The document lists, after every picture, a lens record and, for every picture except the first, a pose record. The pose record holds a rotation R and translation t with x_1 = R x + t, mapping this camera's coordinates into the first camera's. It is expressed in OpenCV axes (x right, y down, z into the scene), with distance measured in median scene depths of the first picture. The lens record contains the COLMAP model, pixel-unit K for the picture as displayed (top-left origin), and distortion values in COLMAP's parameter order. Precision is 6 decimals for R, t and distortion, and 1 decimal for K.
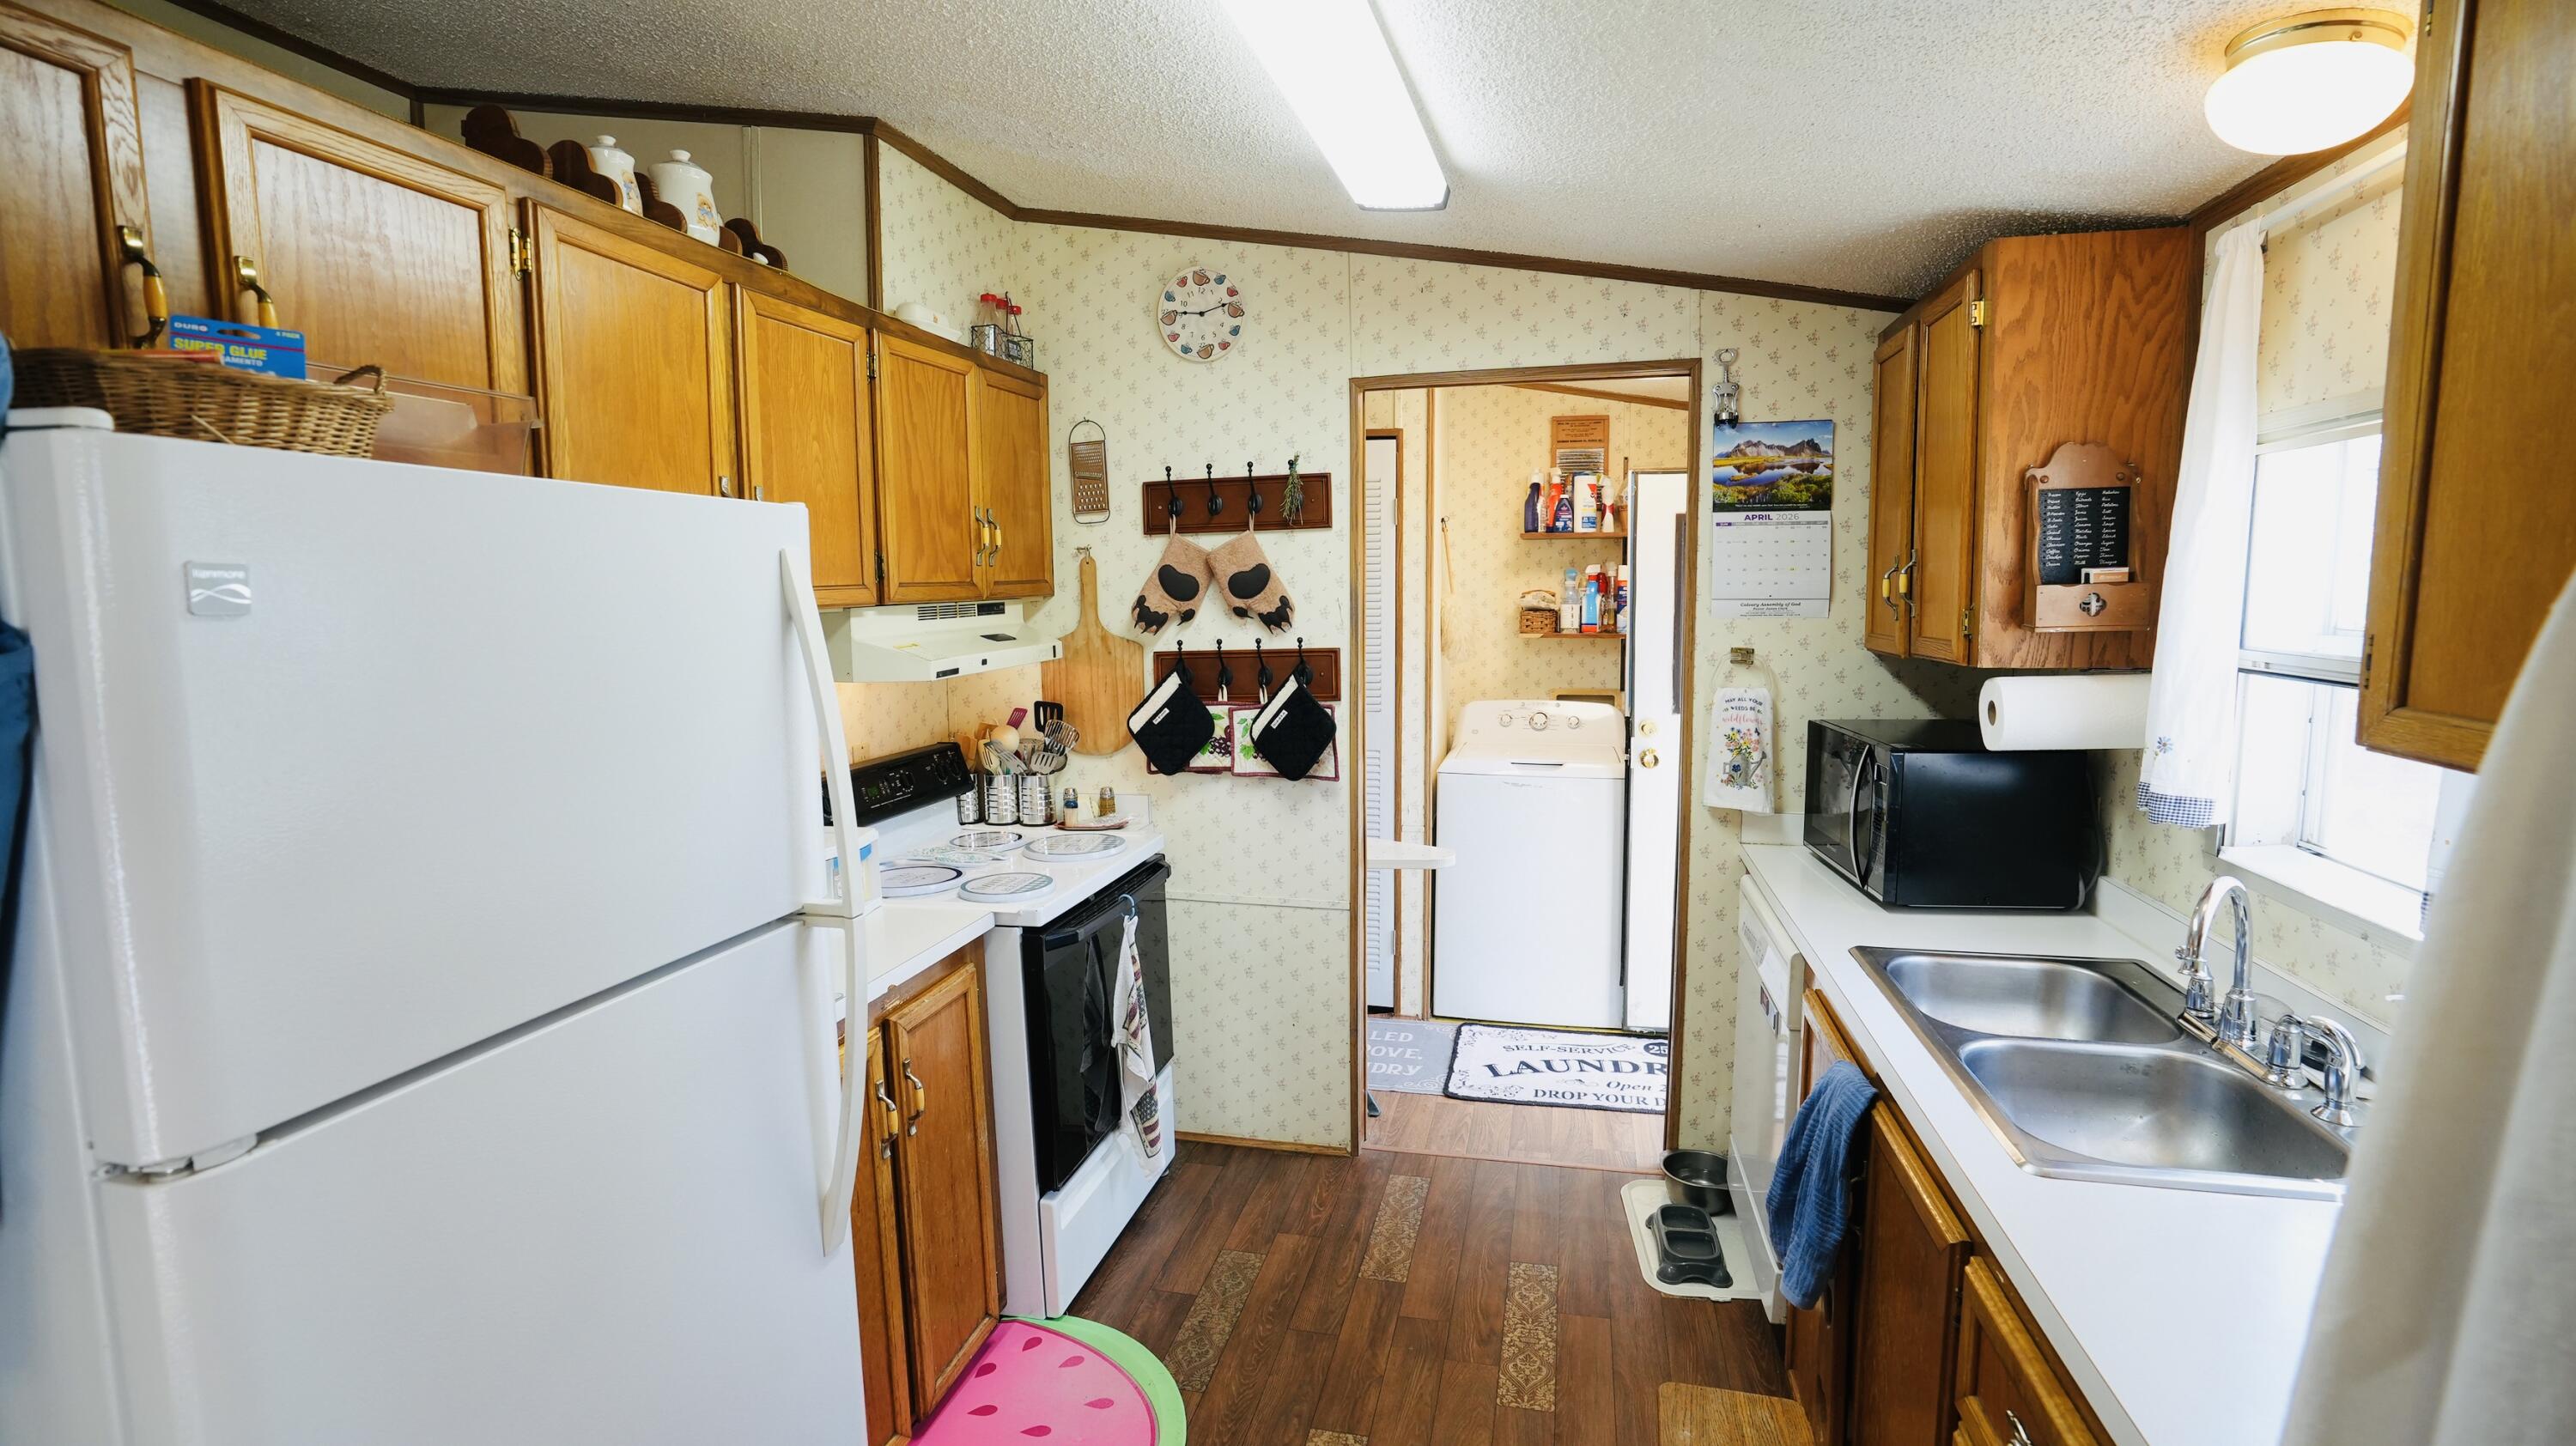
lens RADIAL K [[1185.9, 0, 1294.4], [0, 1185.9, 716.6], [0, 0, 1]] dist [-0.055465, 0.014308]
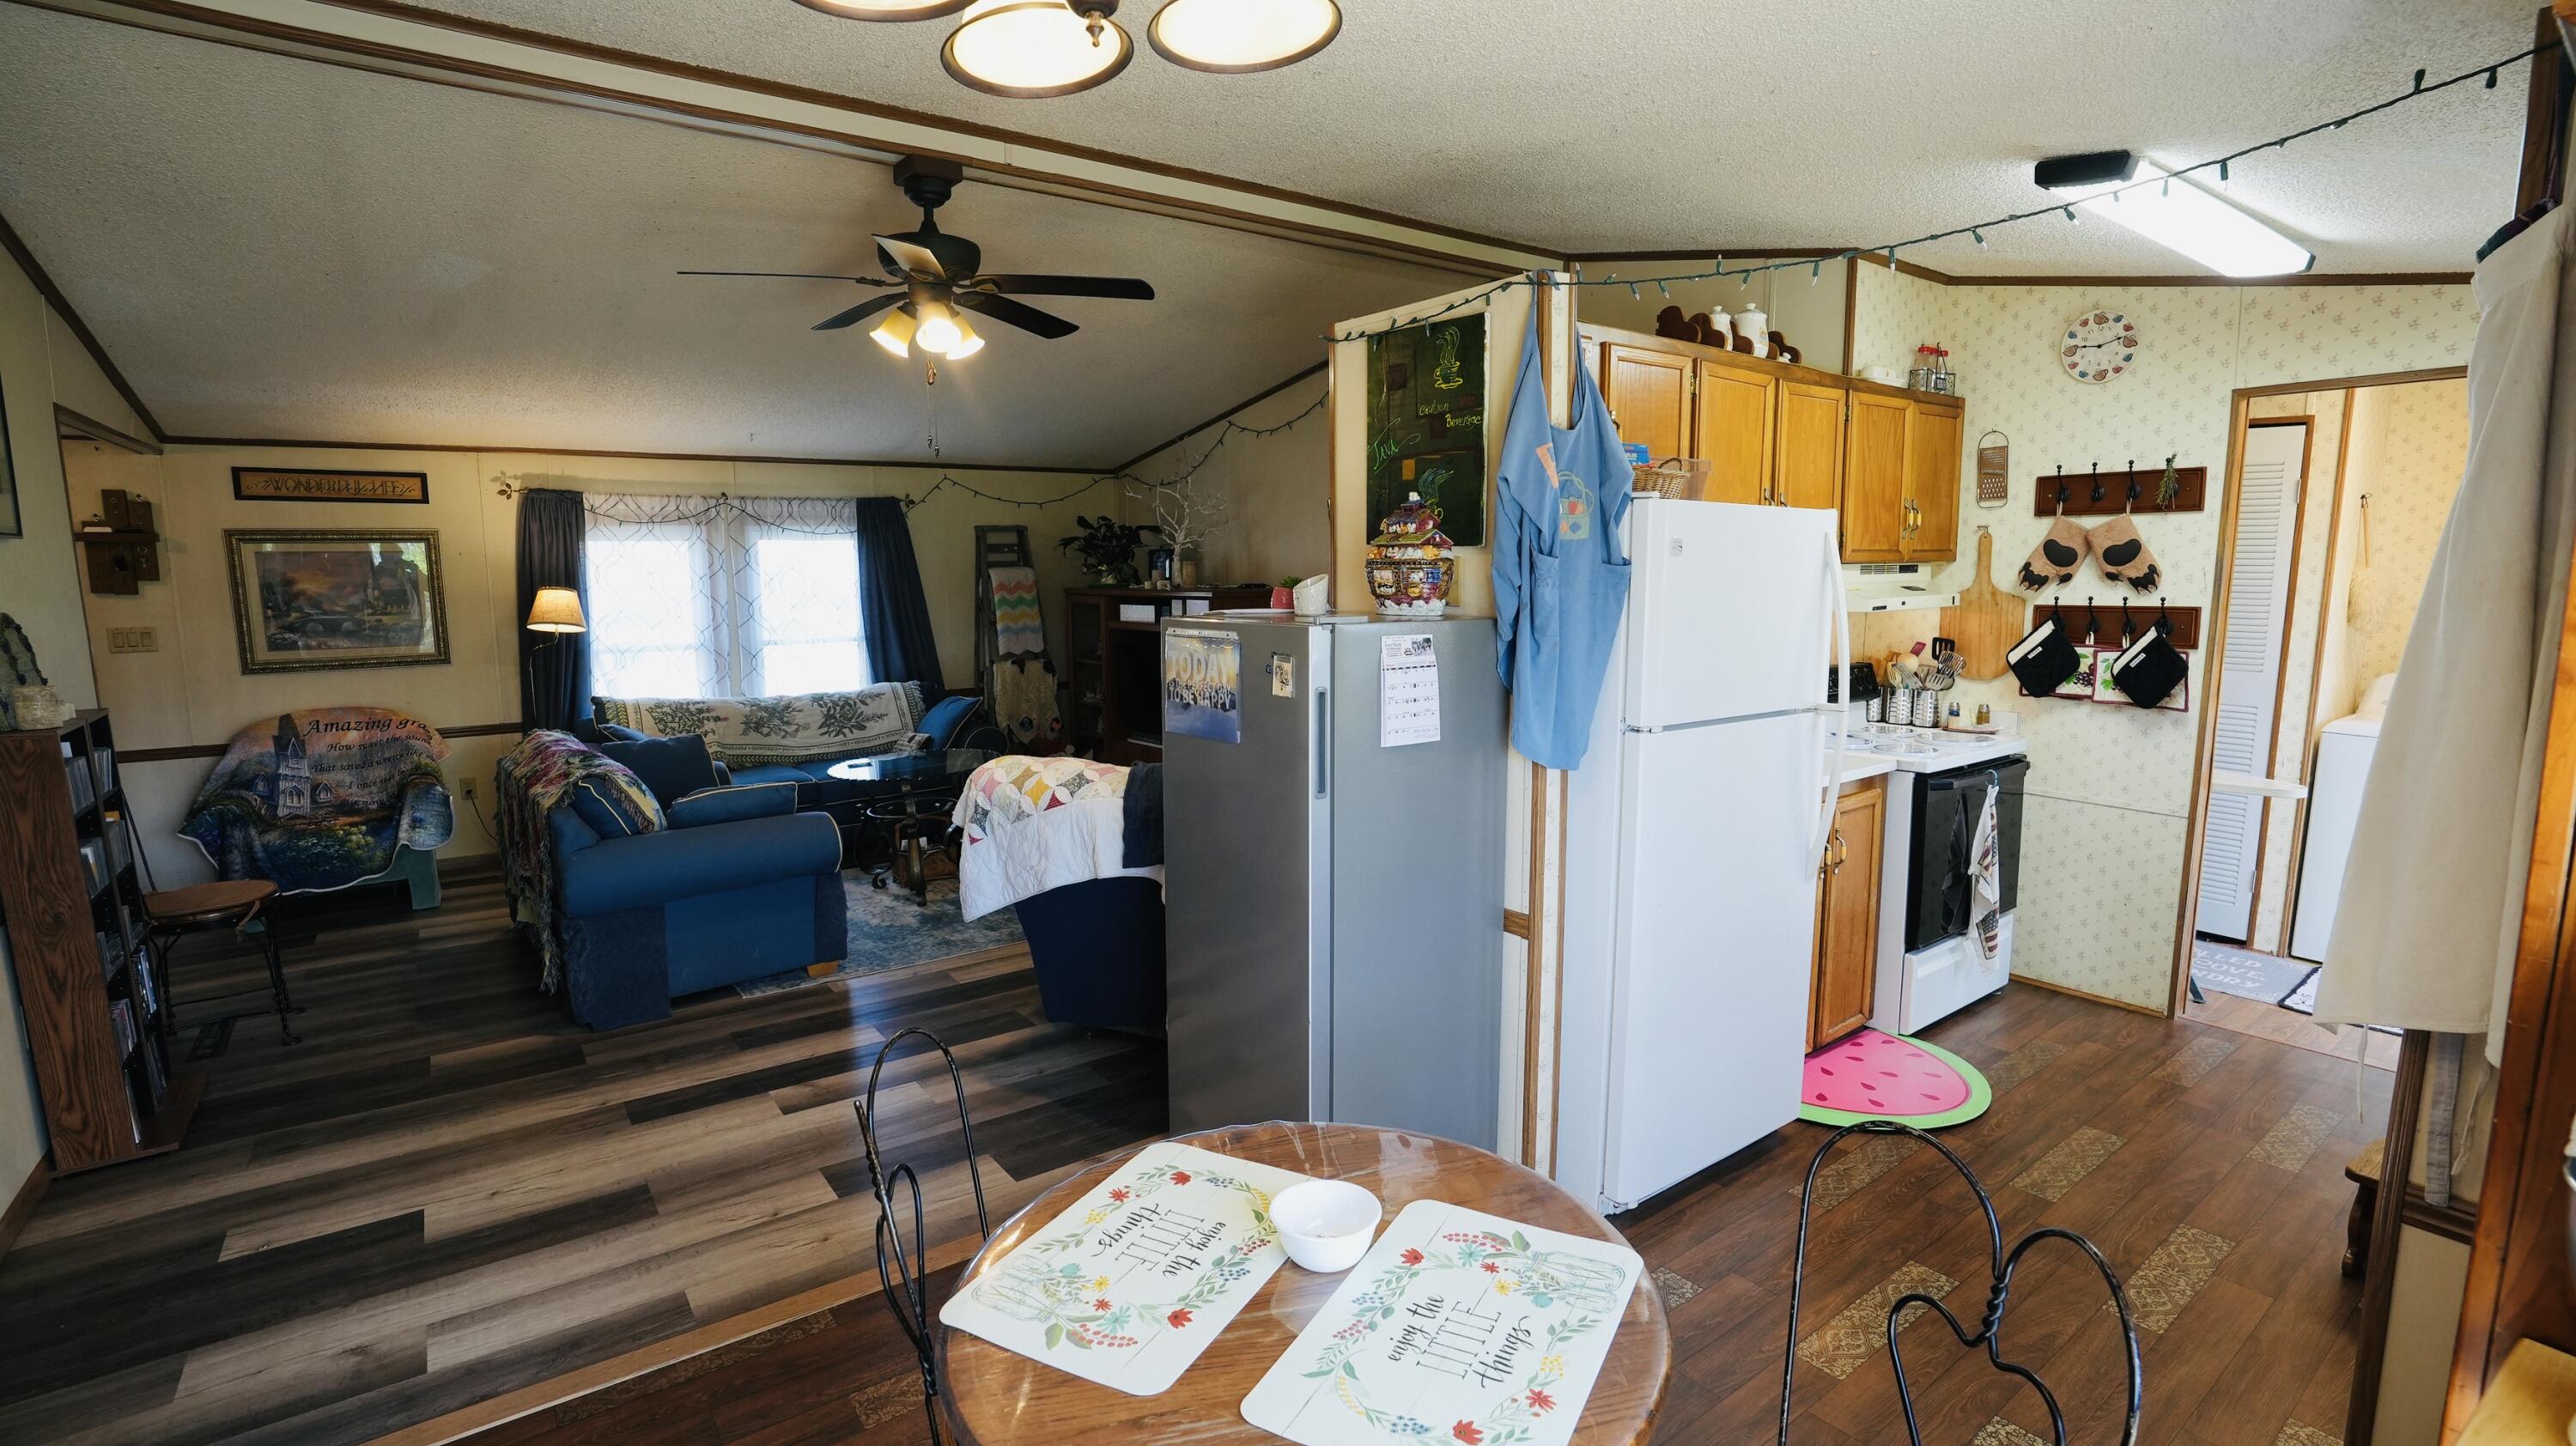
lens RADIAL K [[1185.9, 0, 1299.4], [0, 1185.9, 717.2], [0, 0, 1]] dist [-0.055465, 0.014308]
pose [[0.767005, 0.095609, -0.634478, 0.092920], [-0.077101, 0.995405, 0.056792, 0.063700], [0.636992, 0.005360, 0.770852, -0.556610]]
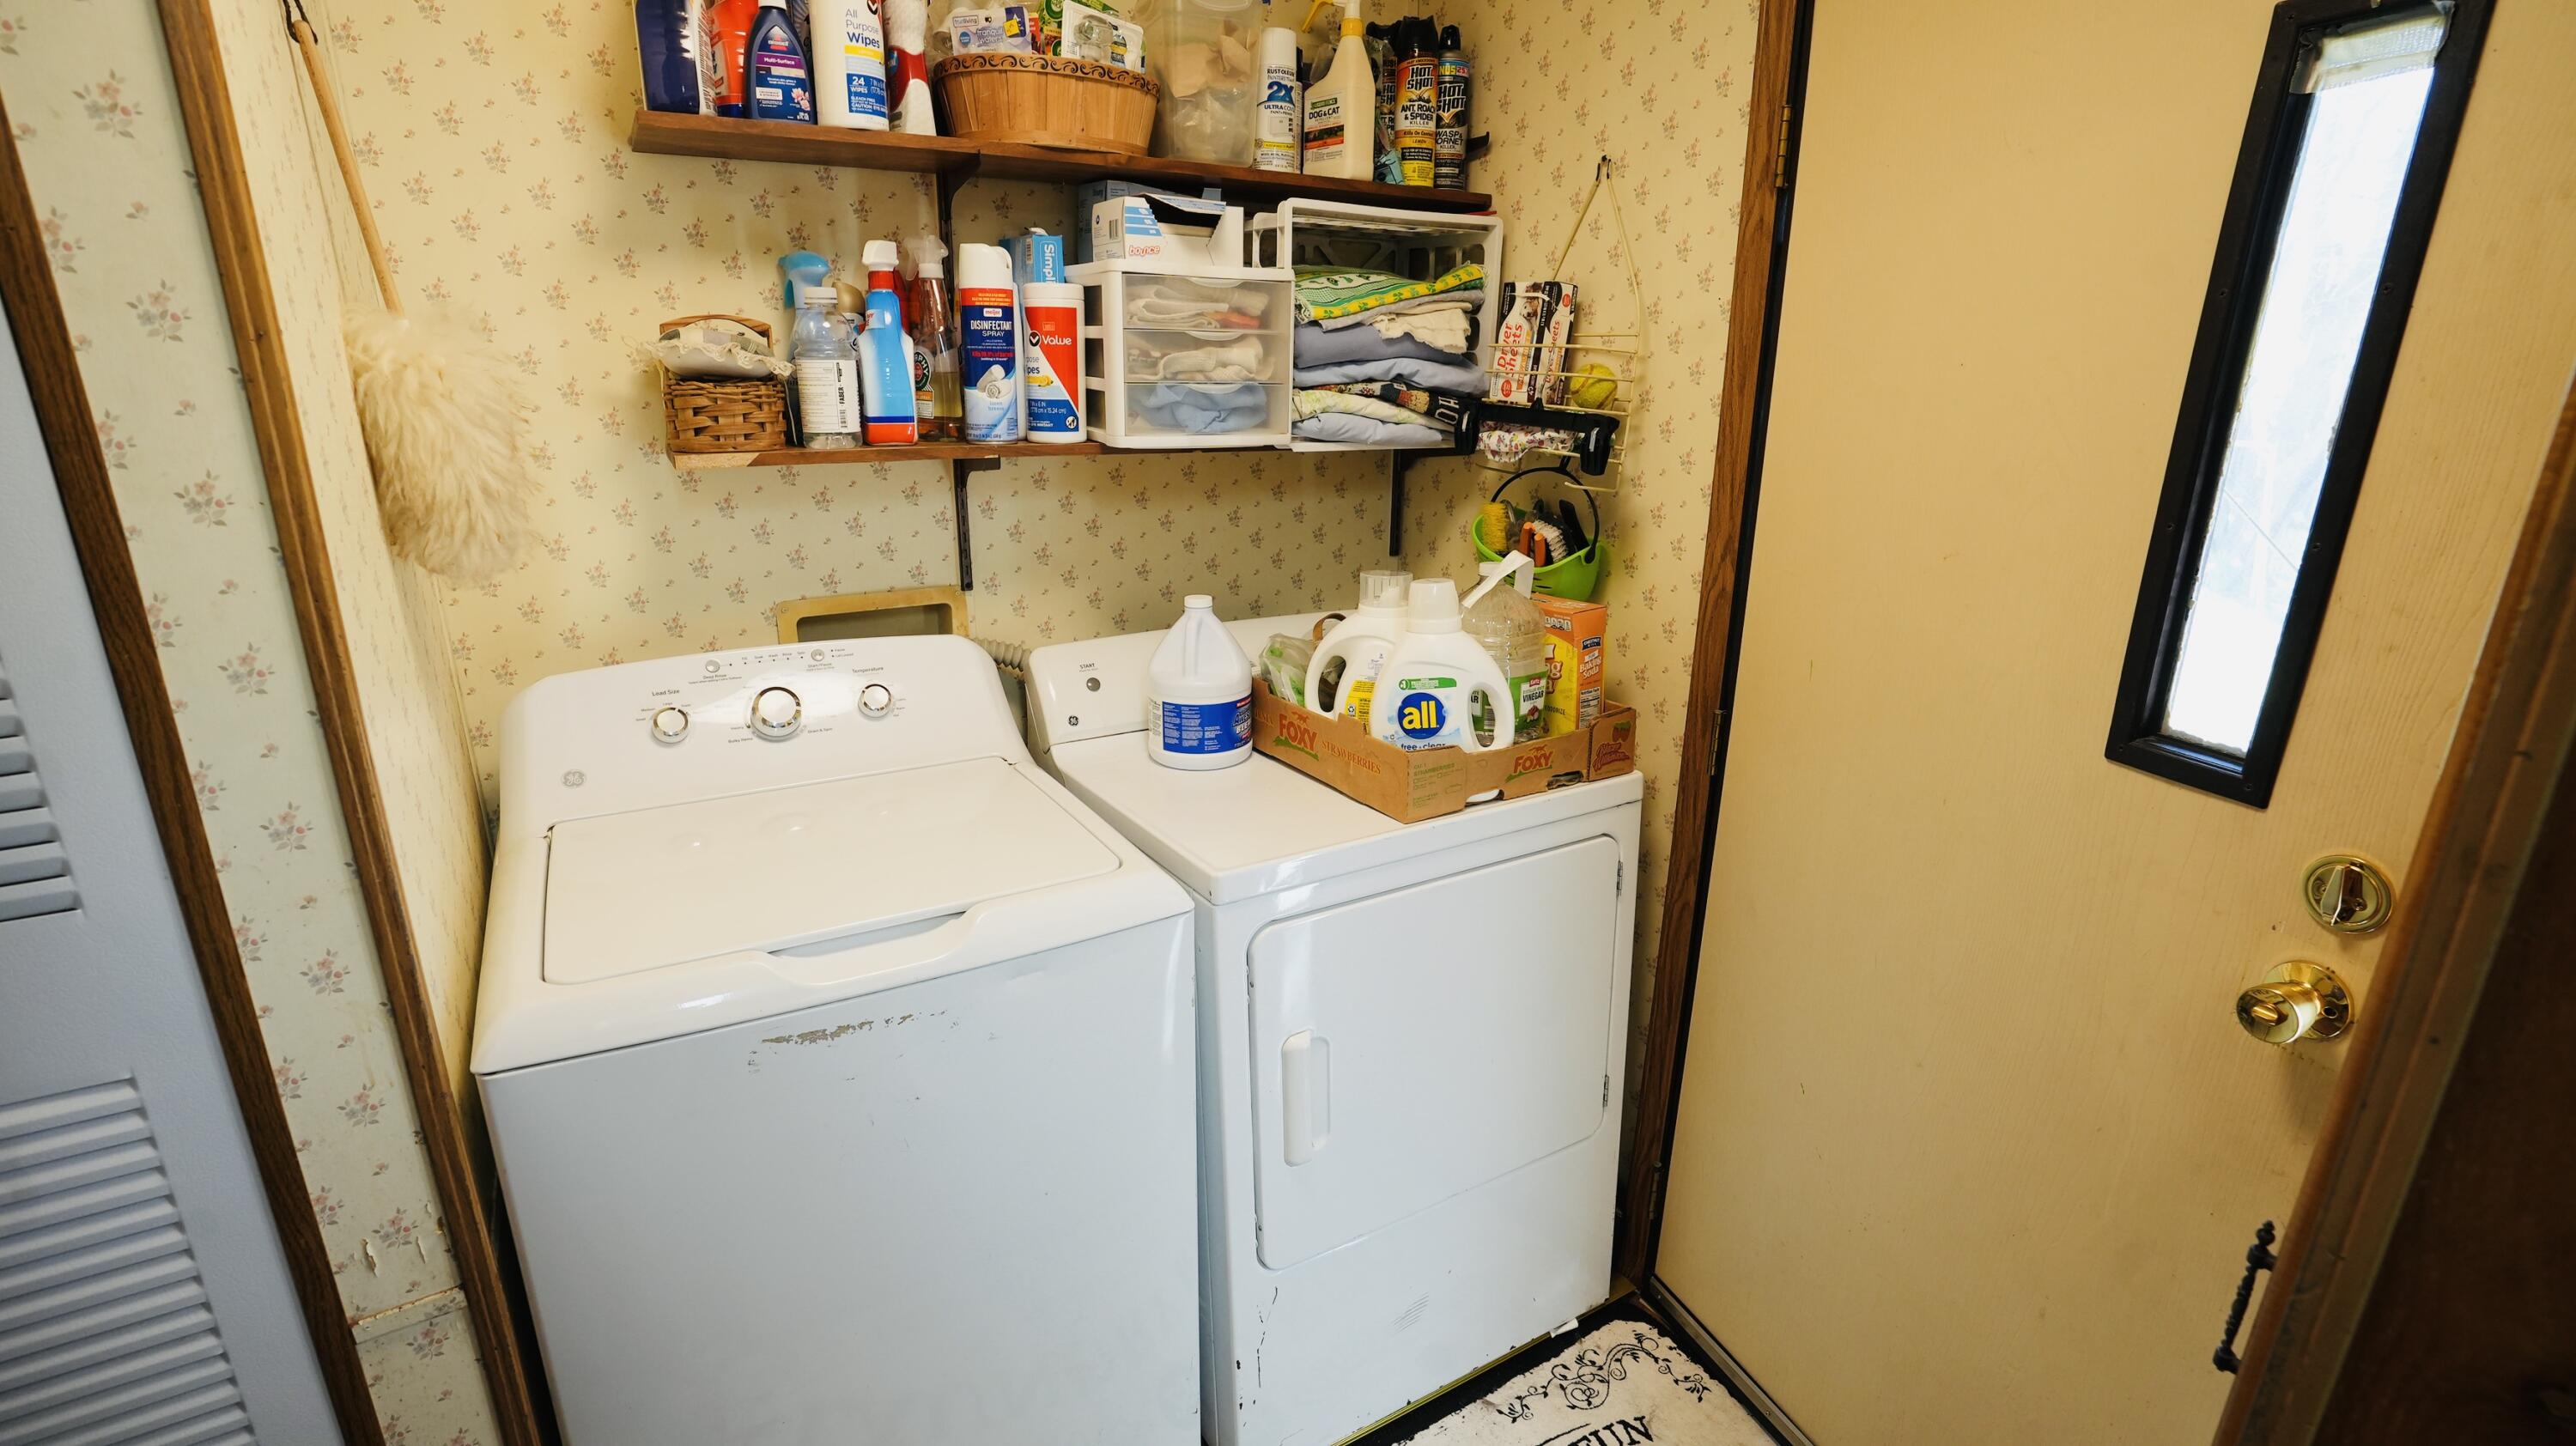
lens RADIAL K [[1185.9, 0, 1296.3], [0, 1185.9, 725.0], [0, 0, 1]] dist [-0.055465, 0.014308]
pose [[0.722833, -0.188548, 0.664803, 0.087293], [0.056331, 0.974931, 0.215257, -0.056336], [-0.688723, -0.118146, 0.715333, 0.639178]]
